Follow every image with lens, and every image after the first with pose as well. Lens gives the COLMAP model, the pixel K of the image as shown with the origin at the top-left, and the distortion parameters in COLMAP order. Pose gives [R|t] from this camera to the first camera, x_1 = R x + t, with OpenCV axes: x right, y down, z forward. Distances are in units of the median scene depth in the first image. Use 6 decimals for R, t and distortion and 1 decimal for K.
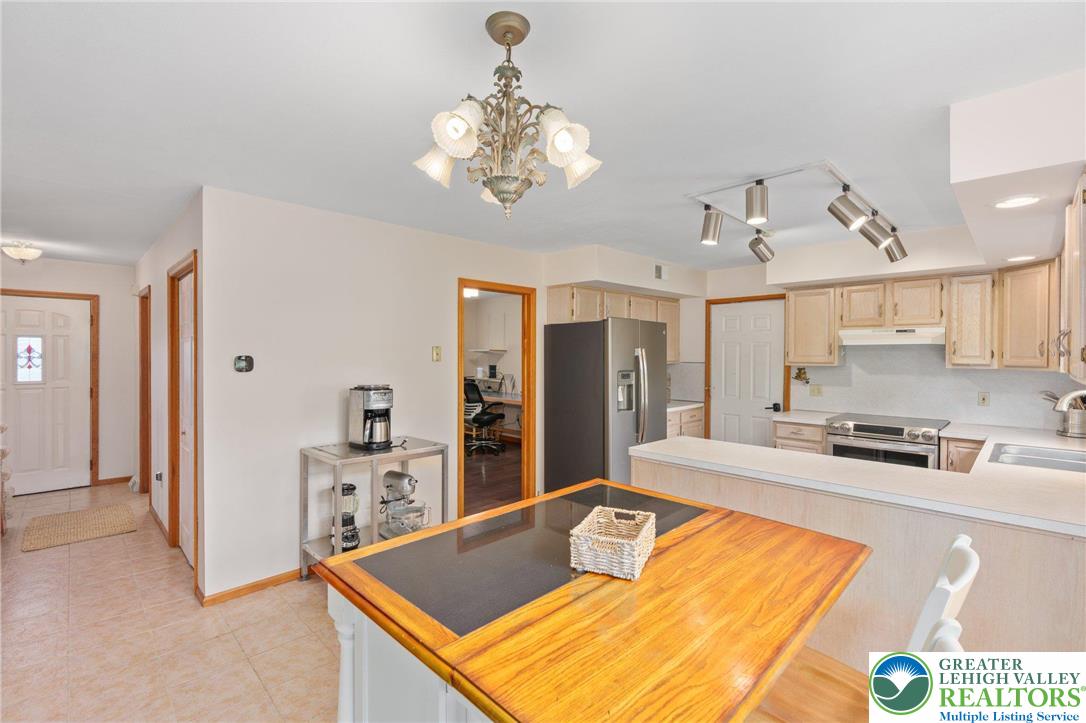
lens RADIAL K [[488.0, 0, 537.4], [0, 488.0, 357.6], [0, 0, 1]] dist [0.003128, 0.000468]
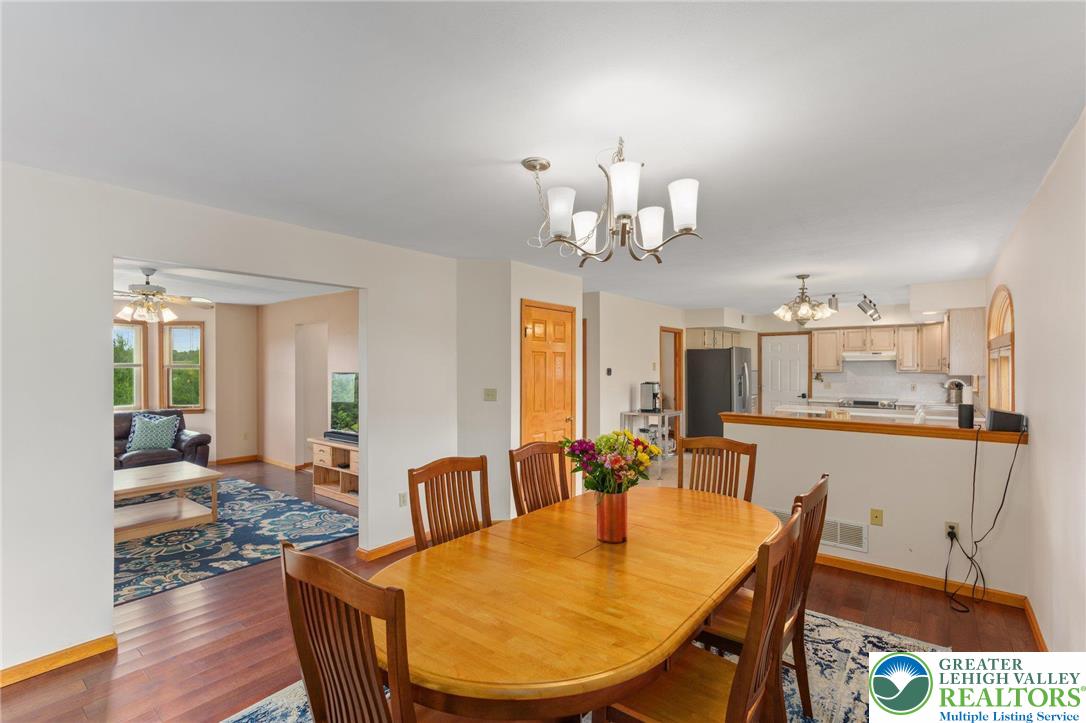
lens RADIAL K [[488.0, 0, 542.1], [0, 488.0, 365.3], [0, 0, 1]] dist [0.003128, 0.000468]
pose [[0.993587, -0.006195, 0.112900, -0.781147], [0.007090, 0.999947, -0.007525, -0.000671], [-0.112848, 0.008277, 0.993578, -0.774819]]
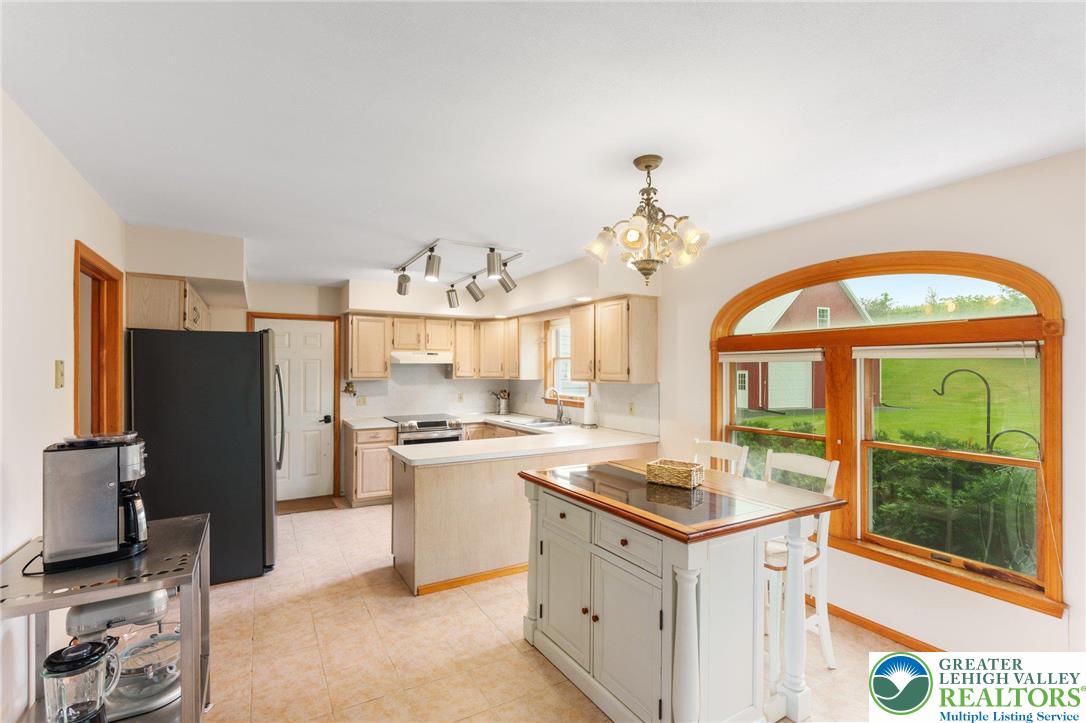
lens RADIAL K [[488.0, 0, 533.7], [0, 488.0, 367.4], [0, 0, 1]] dist [0.003128, 0.000468]
pose [[0.268060, 0.000904, 0.963402, -0.534494], [0.008475, 0.999959, -0.003297, -0.007319], [-0.963365, 0.009048, 0.268042, 0.319759]]
